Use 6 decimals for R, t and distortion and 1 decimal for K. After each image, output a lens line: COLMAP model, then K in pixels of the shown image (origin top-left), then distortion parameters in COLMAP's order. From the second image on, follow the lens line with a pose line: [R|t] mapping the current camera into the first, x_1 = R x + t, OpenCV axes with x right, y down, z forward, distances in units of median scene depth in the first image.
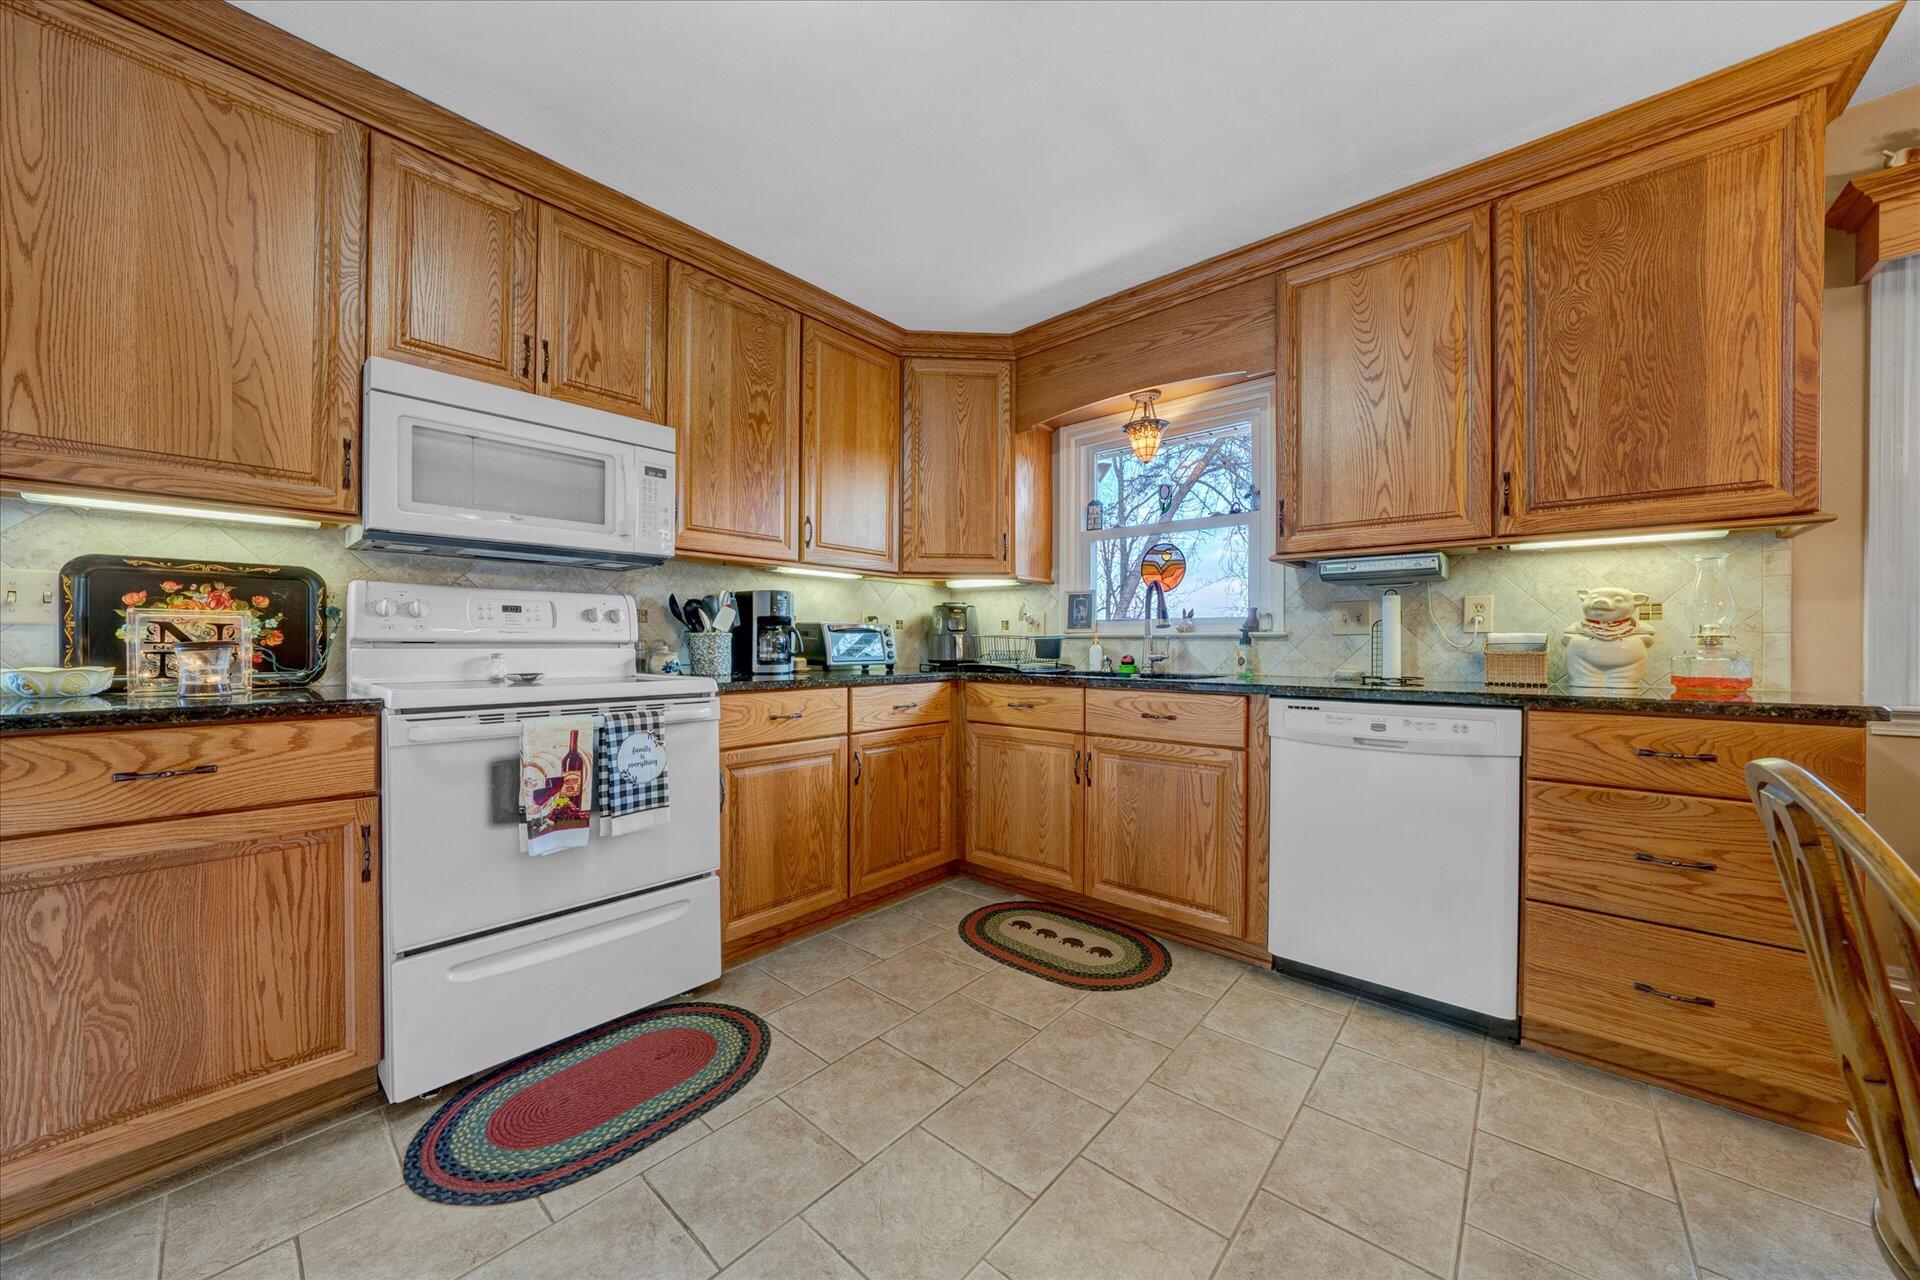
lens RADIAL K [[650.7, 0, 964.1], [0, 650.7, 662.5], [0, 0, 1]] dist [-0.034575, 0.006565]
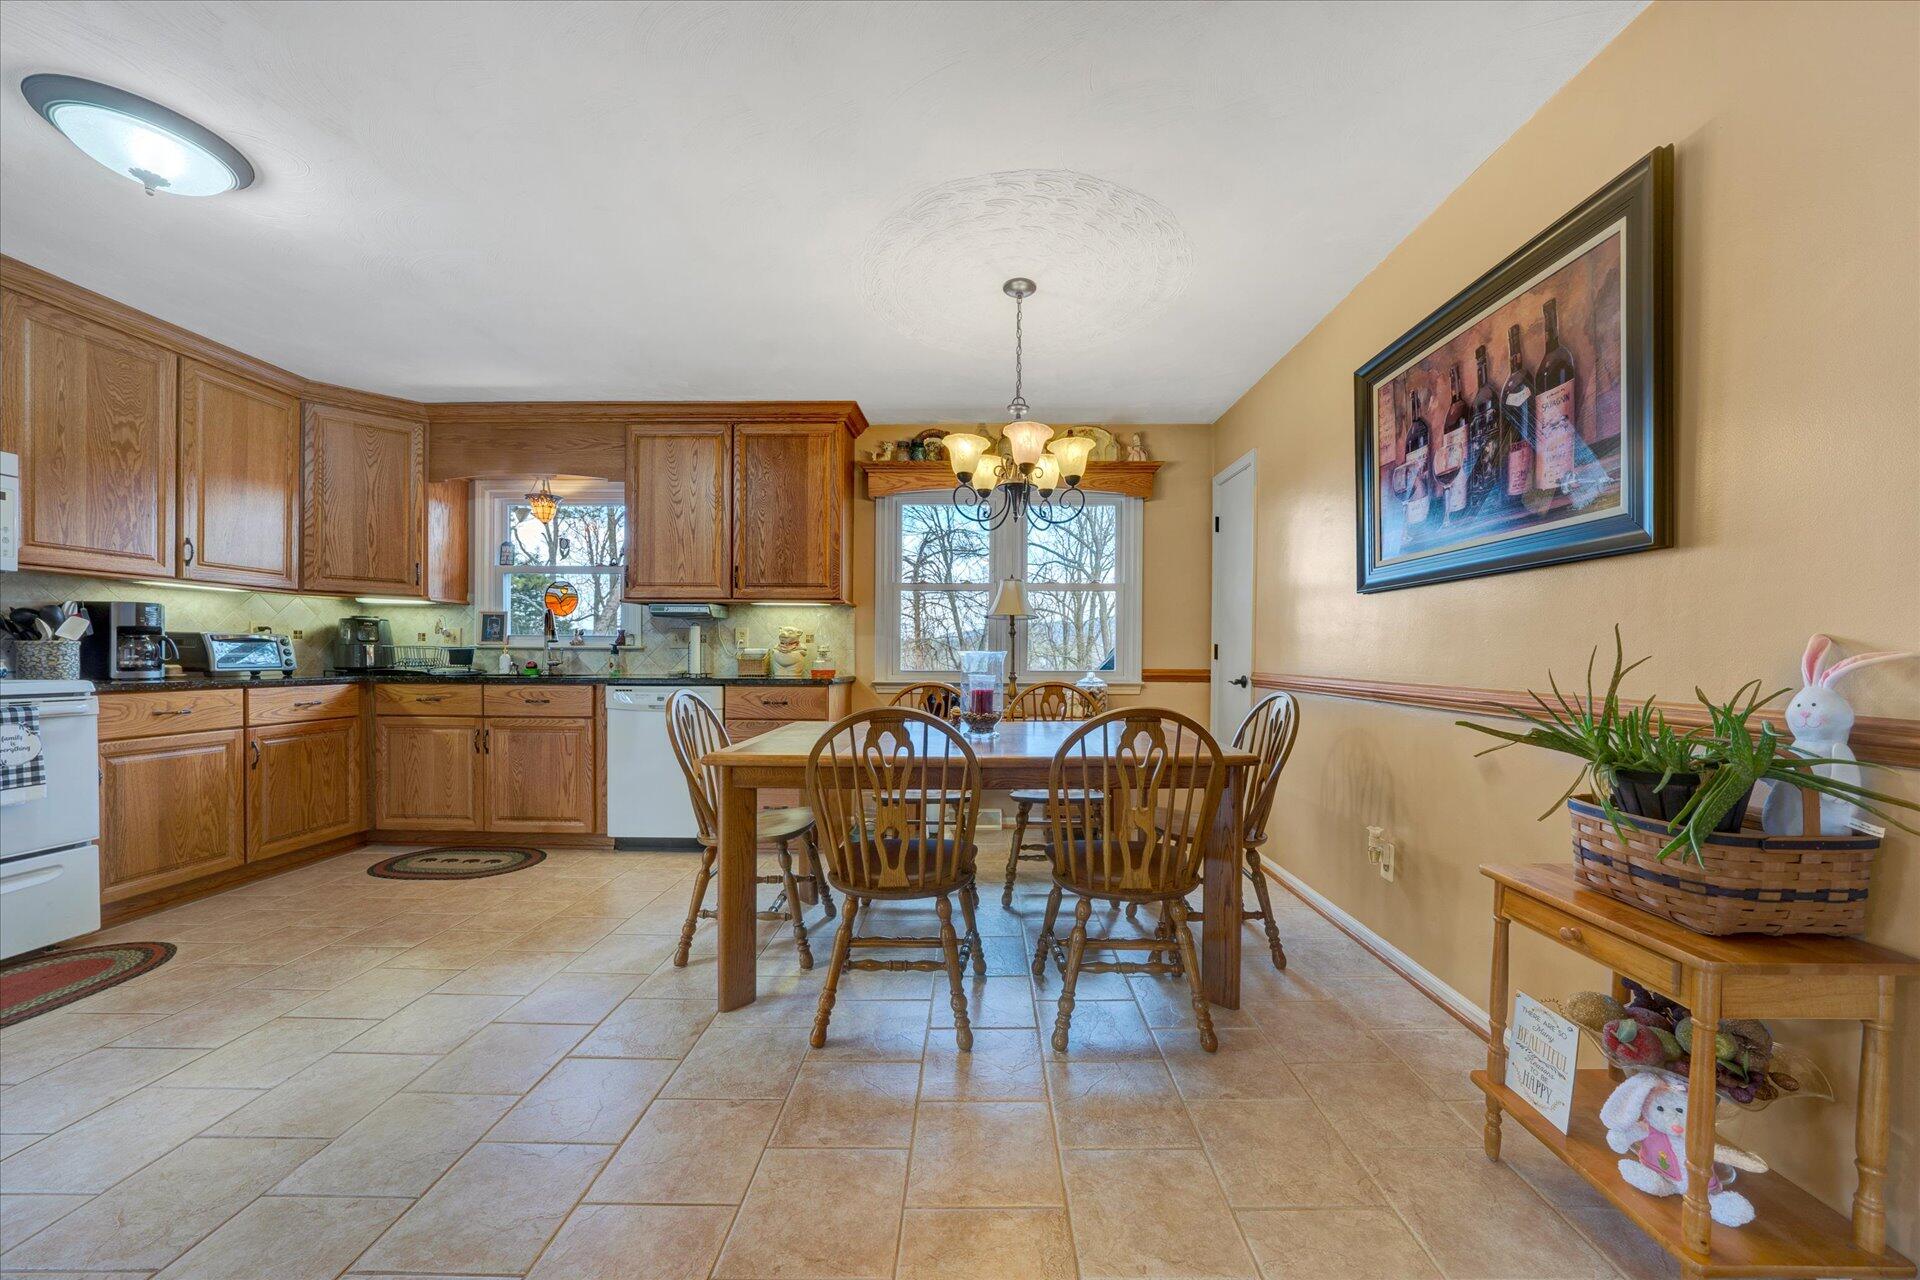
lens RADIAL K [[650.7, 0, 964.1], [0, 650.7, 662.5], [0, 0, 1]] dist [-0.034575, 0.006565]
pose [[0.747463, -0.004426, 0.664289, 0.044459], [0.014296, 0.999853, -0.009425, 0.019572], [-0.664150, 0.016541, 0.747416, -0.728701]]
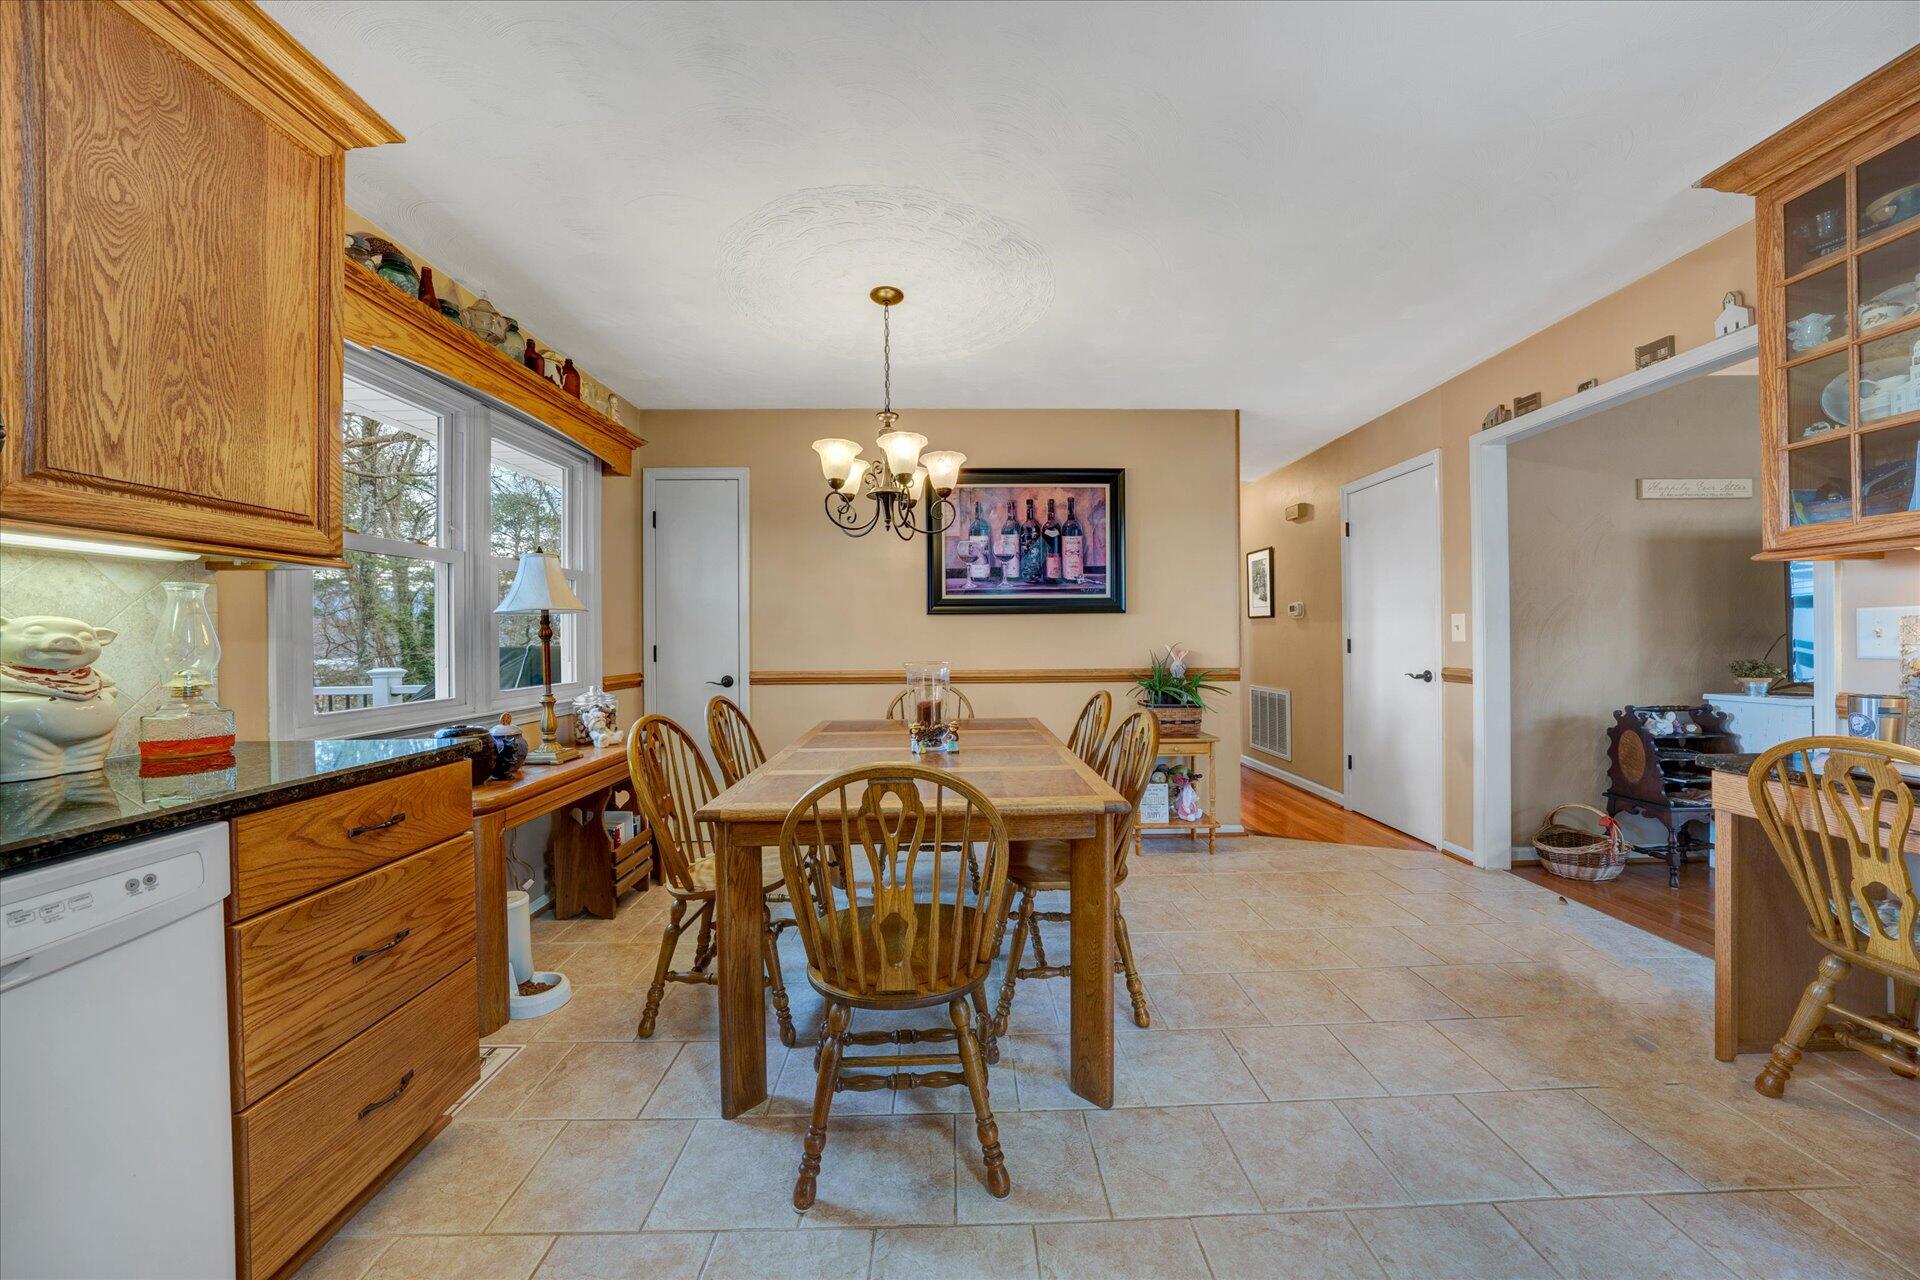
lens RADIAL K [[680.0, 0, 960.0], [0, 680.0, 640.0], [0, 0, 1]] dist [-0.035070, 0.008262]
pose [[-0.679836, 0.002015, 0.733361, -0.062393], [0.032295, 0.999108, 0.027192, -0.066135], [-0.732652, 0.042170, -0.679295, 0.616347]]
